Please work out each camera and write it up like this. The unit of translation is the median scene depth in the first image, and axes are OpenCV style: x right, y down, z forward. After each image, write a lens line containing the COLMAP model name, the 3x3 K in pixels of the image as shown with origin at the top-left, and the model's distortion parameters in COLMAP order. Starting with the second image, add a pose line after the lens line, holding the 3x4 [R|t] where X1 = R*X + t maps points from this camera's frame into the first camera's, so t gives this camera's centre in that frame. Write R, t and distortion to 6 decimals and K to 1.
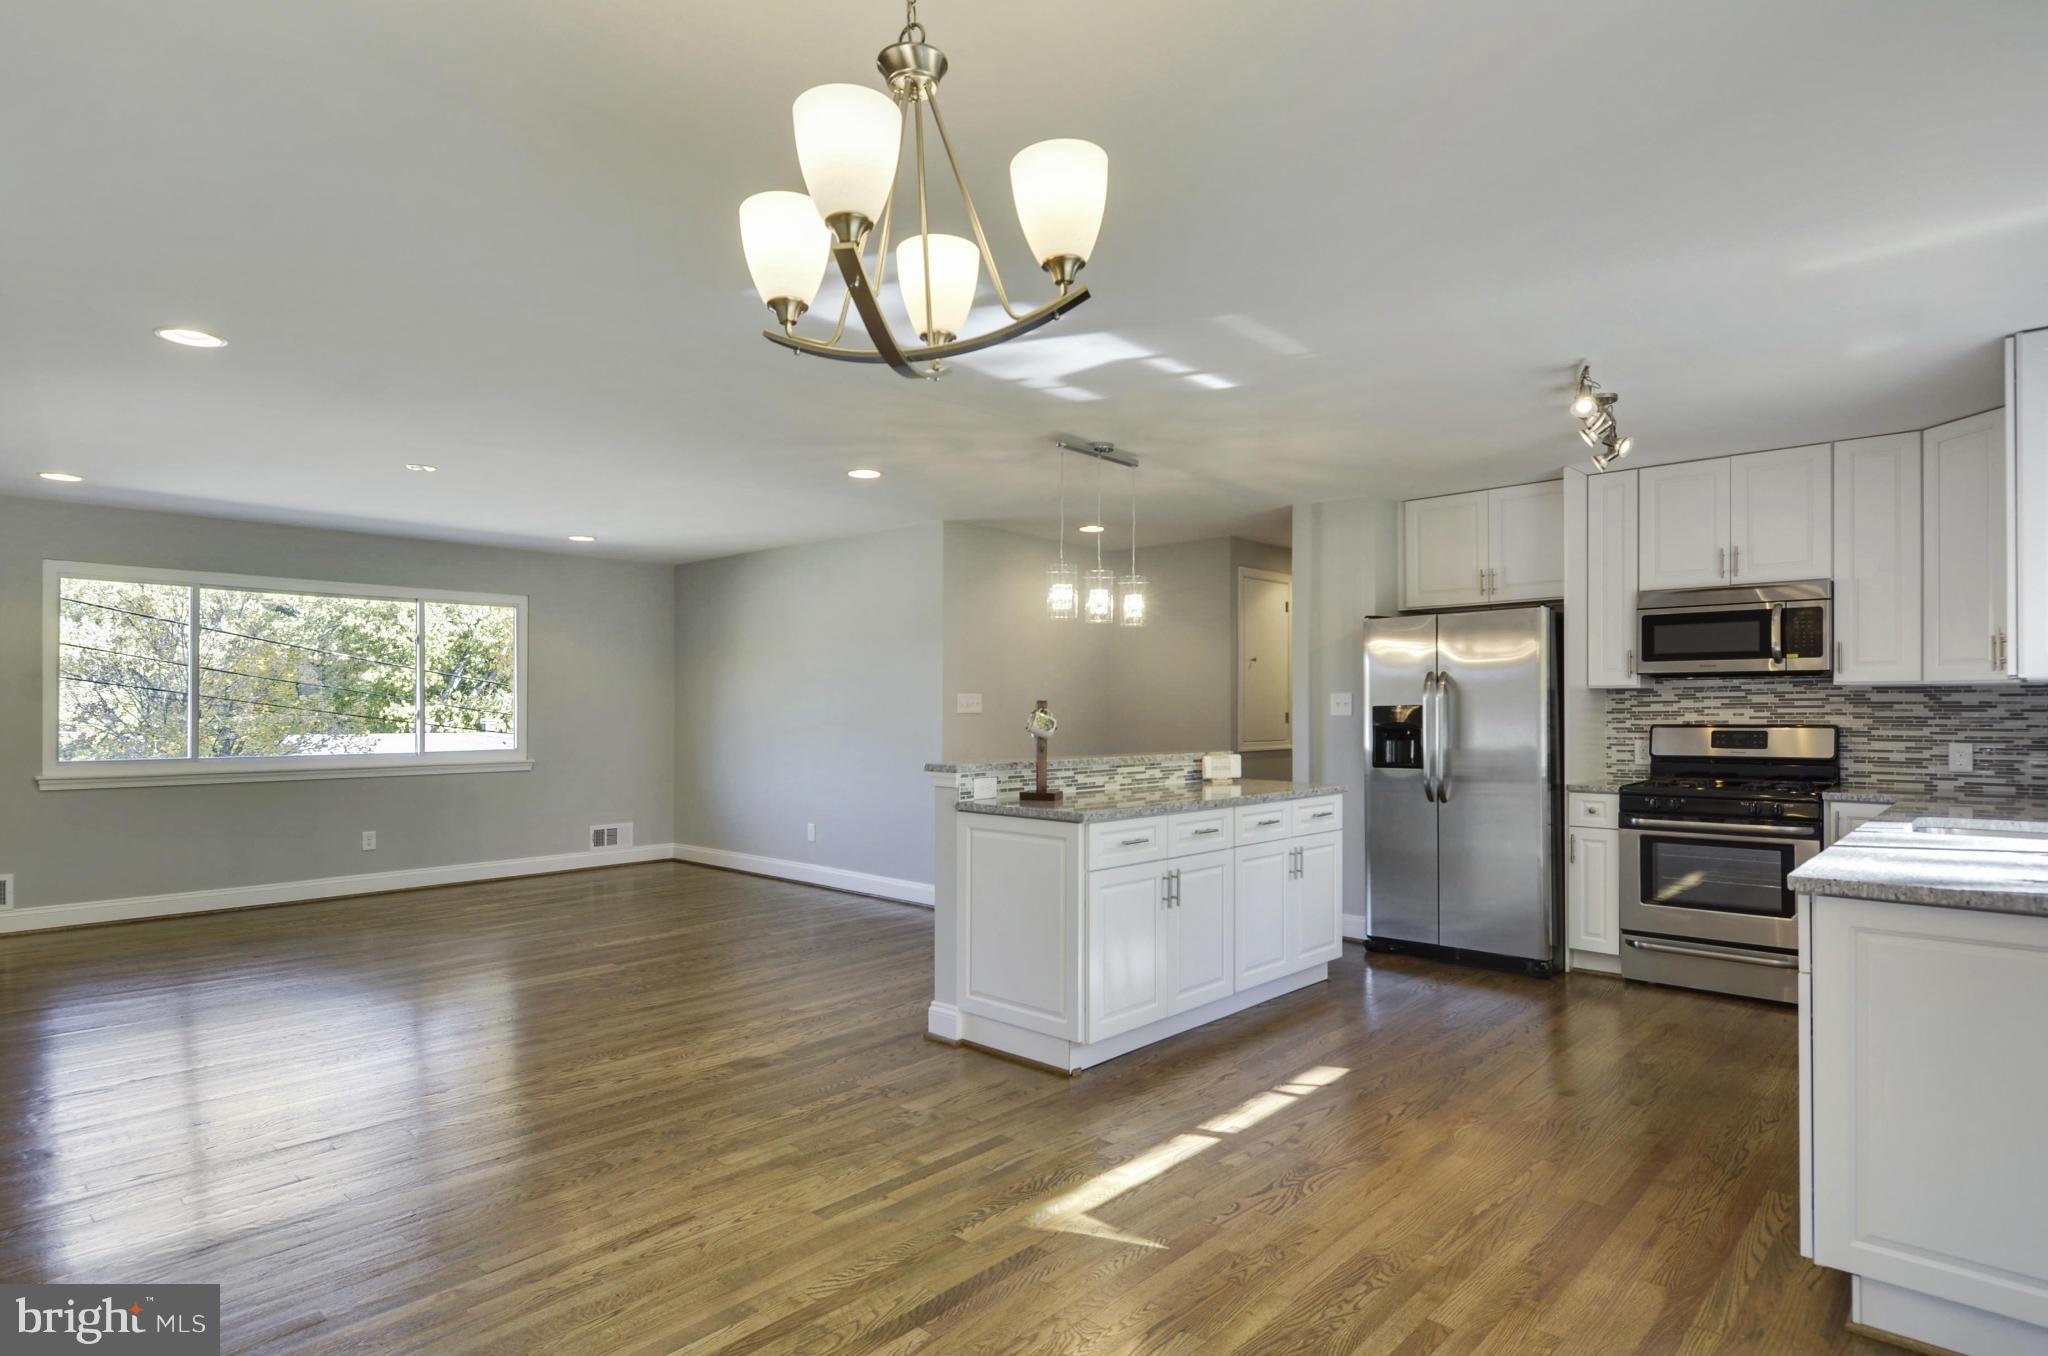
lens RADIAL K [[1085.8, 0, 1016.1], [0, 1085.8, 715.4], [0, 0, 1]] dist [0.013085, -0.013206]
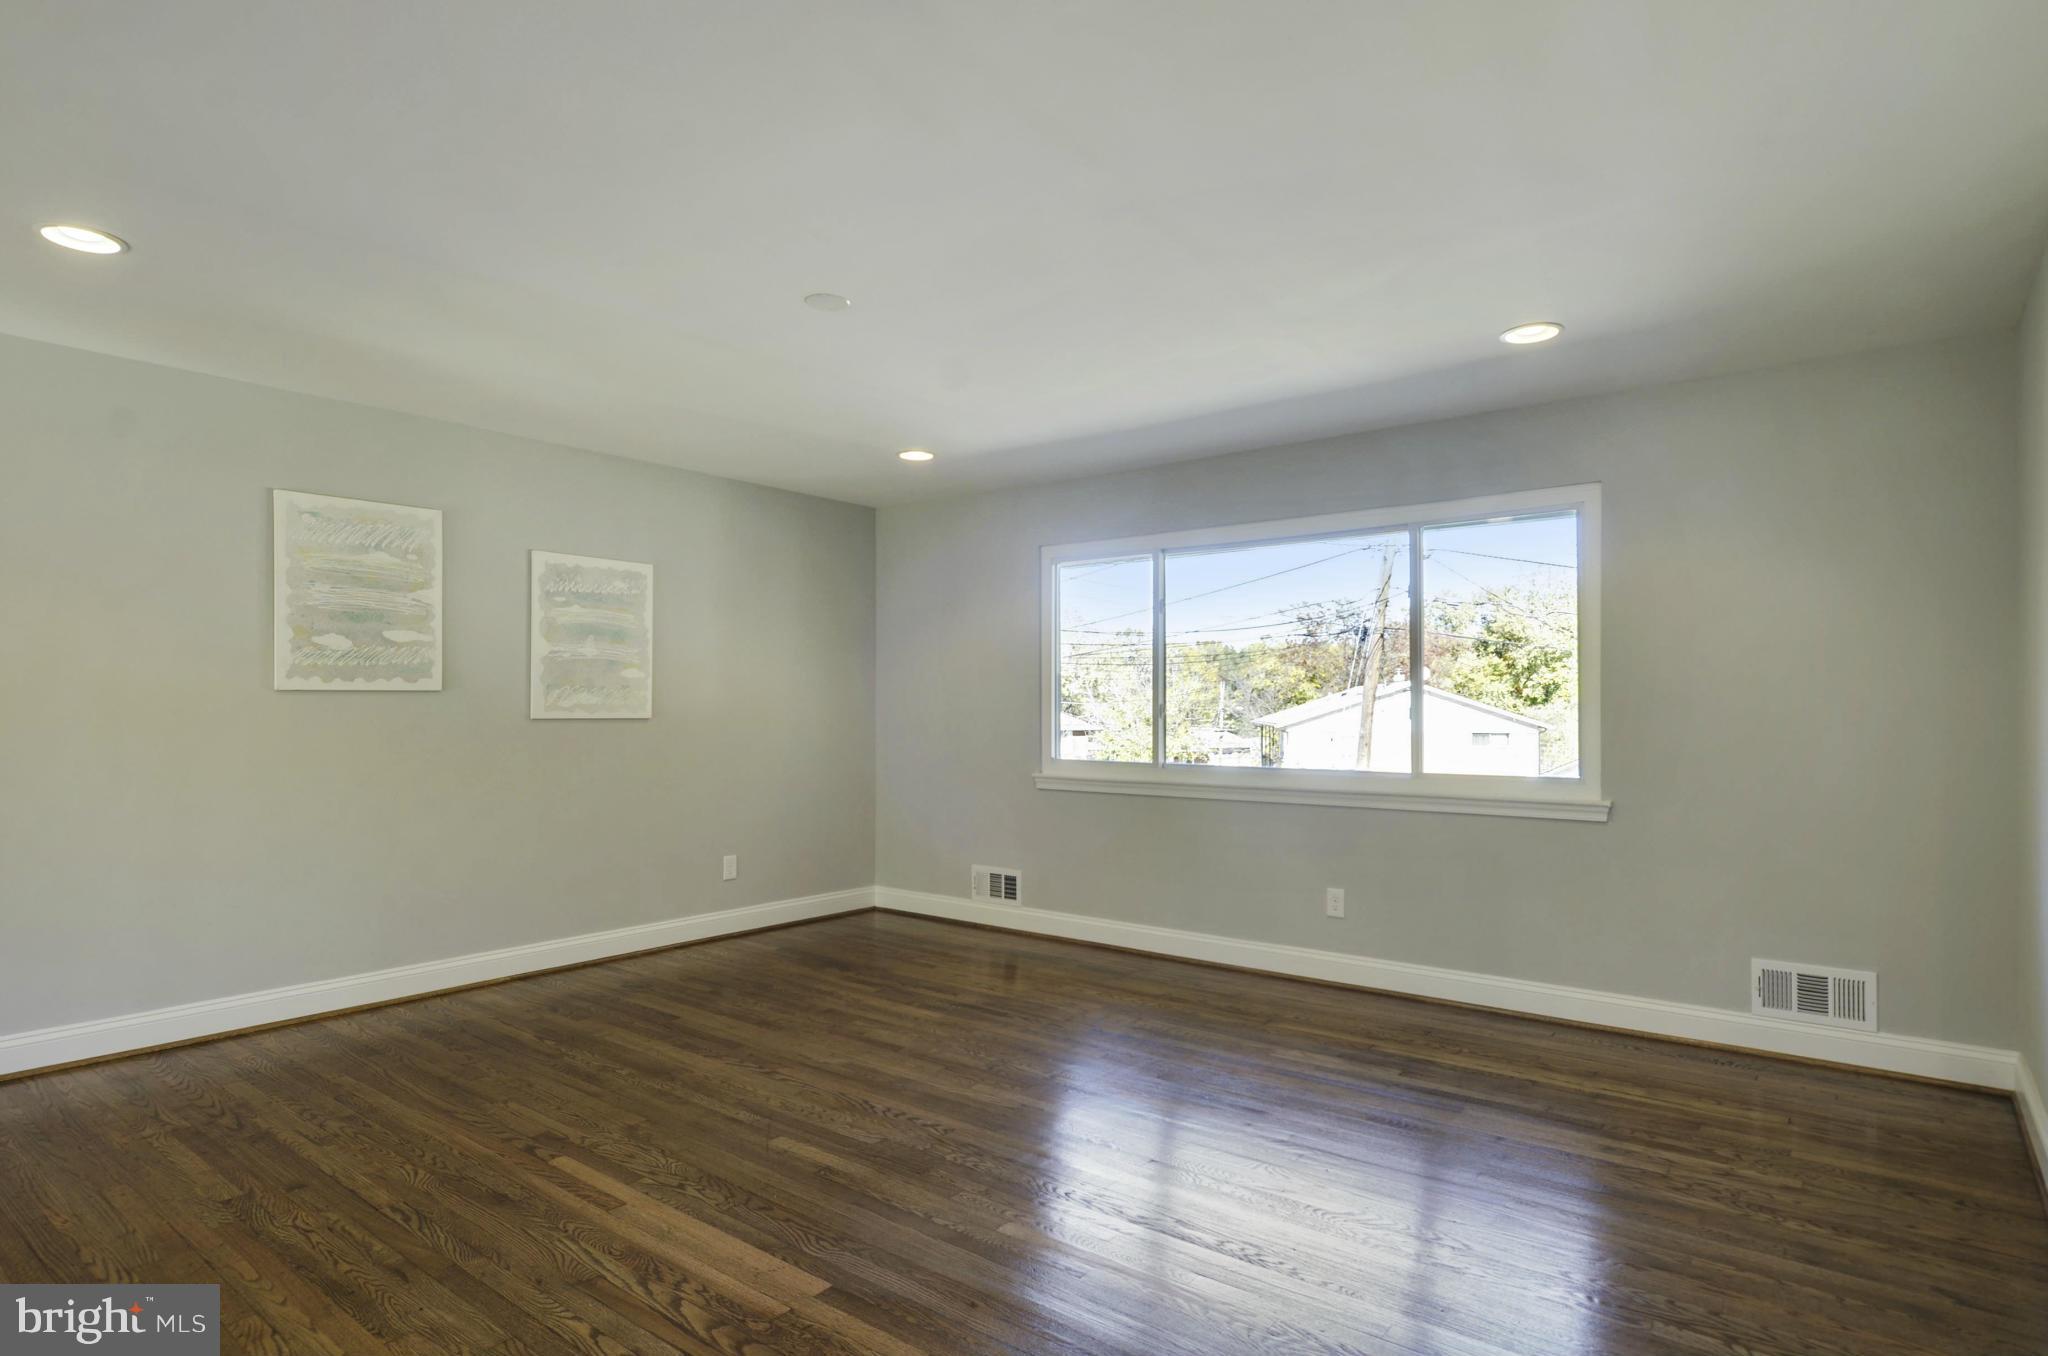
lens RADIAL K [[1067.0, 0, 1024.0], [0, 1067.0, 678.0], [0, 0, 1]] dist [0.054542, -0.052989]
pose [[0.098639, -0.036832, -0.994441, 0.054459], [-0.017927, 0.999087, -0.038782, 0.012733], [0.994962, 0.021652, 0.097888, 1.067026]]
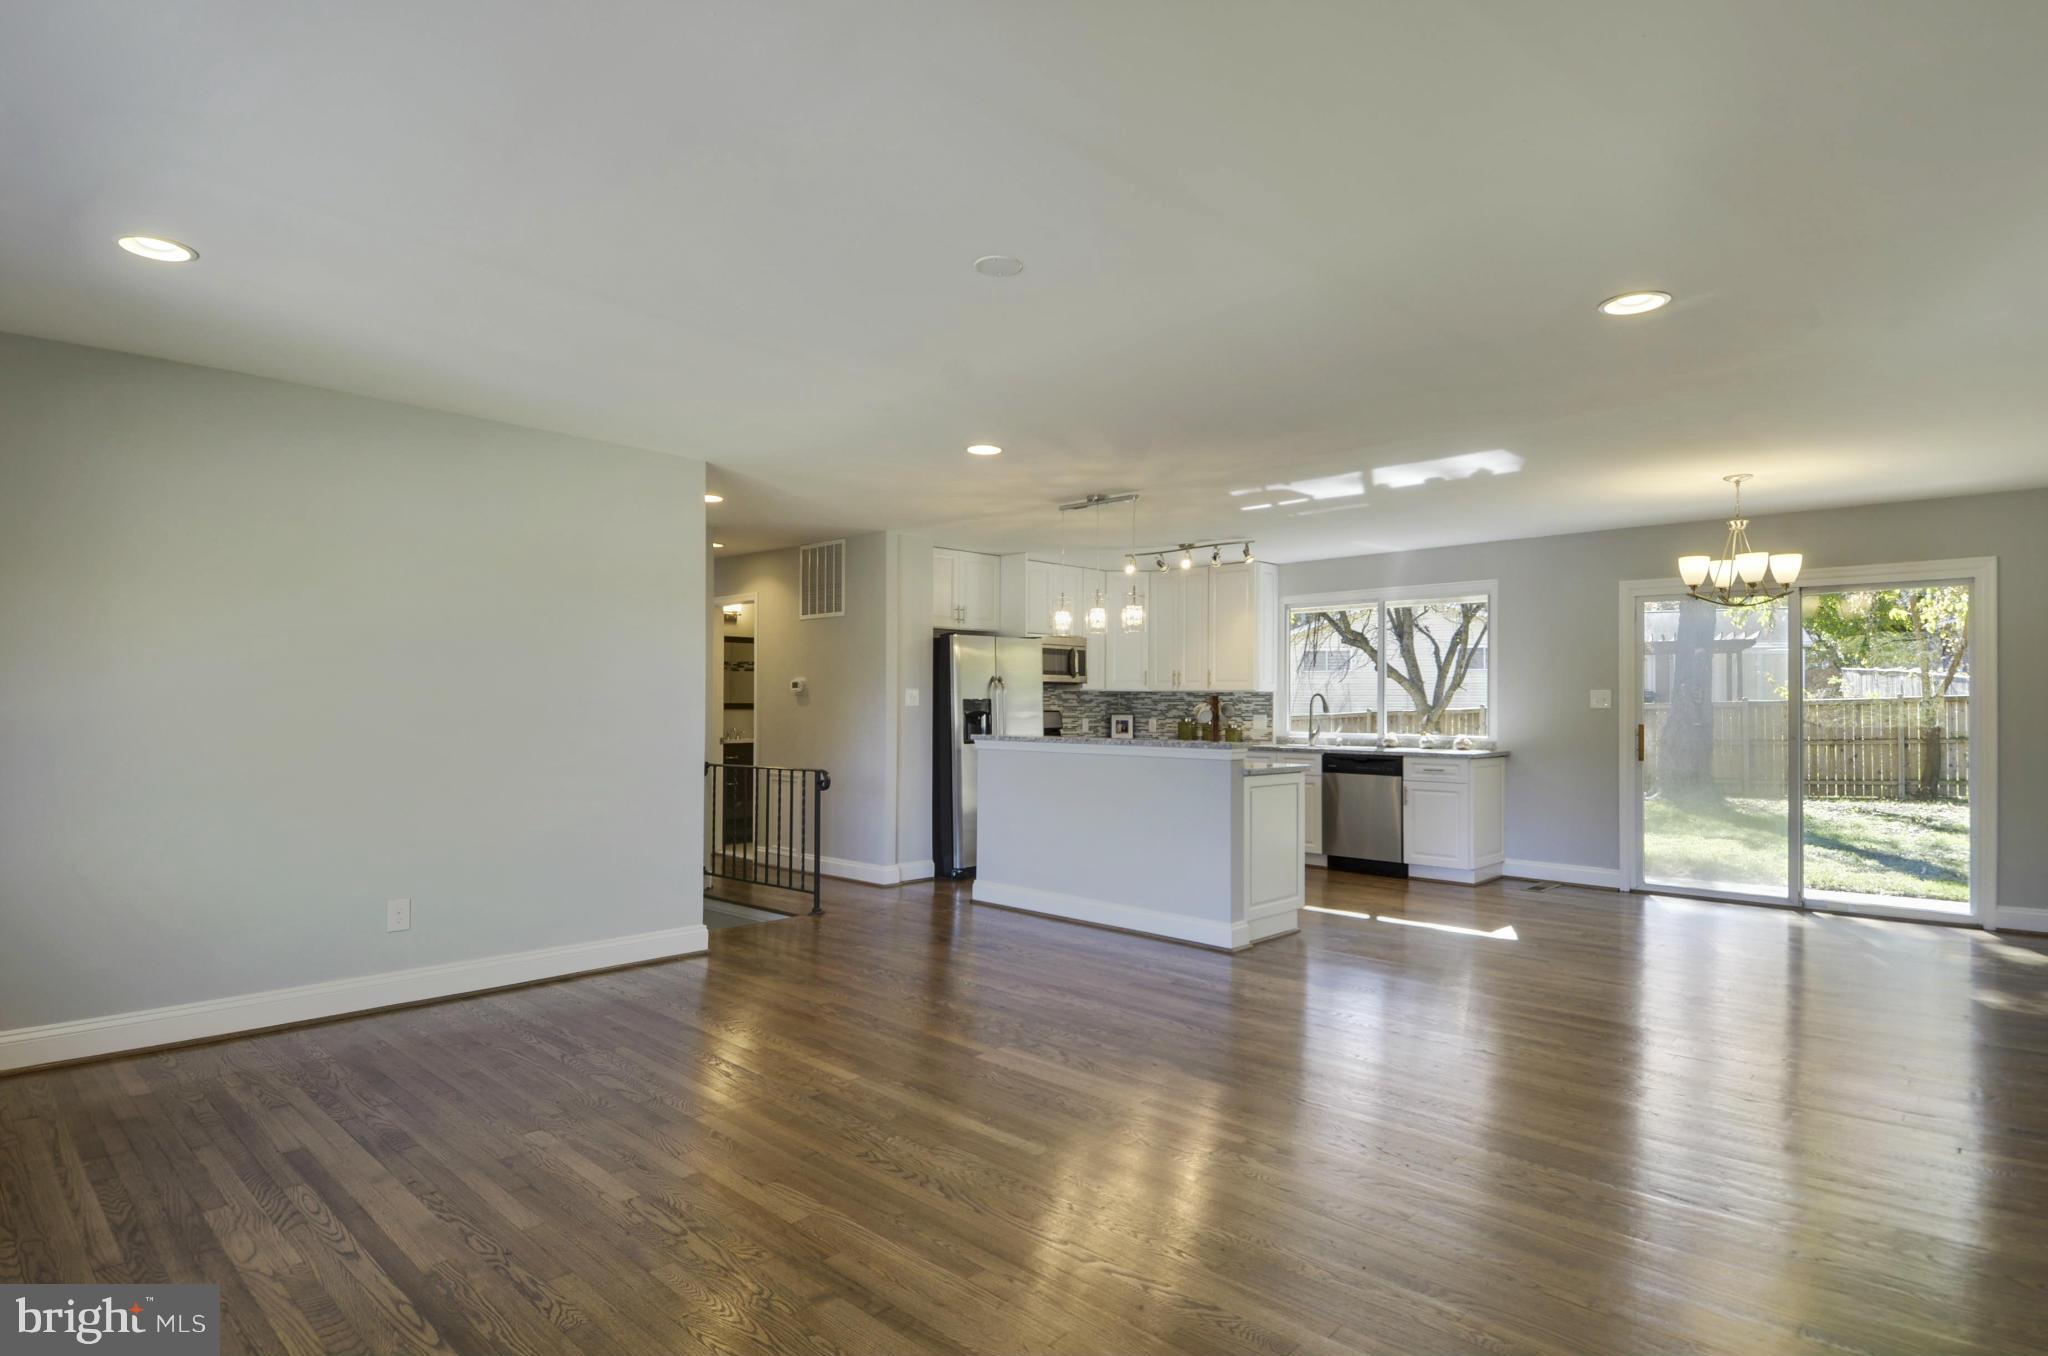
lens RADIAL K [[1093.3, 0, 1014.3], [0, 1093.3, 691.6], [0, 0, 1]] dist [0.027303, -0.026771]
pose [[0.014953, 0.011084, 0.999827, -1.133687], [0.000512, 0.999938, -0.011093, -0.002973], [-0.999888, 0.000677, 0.014946, 1.001009]]
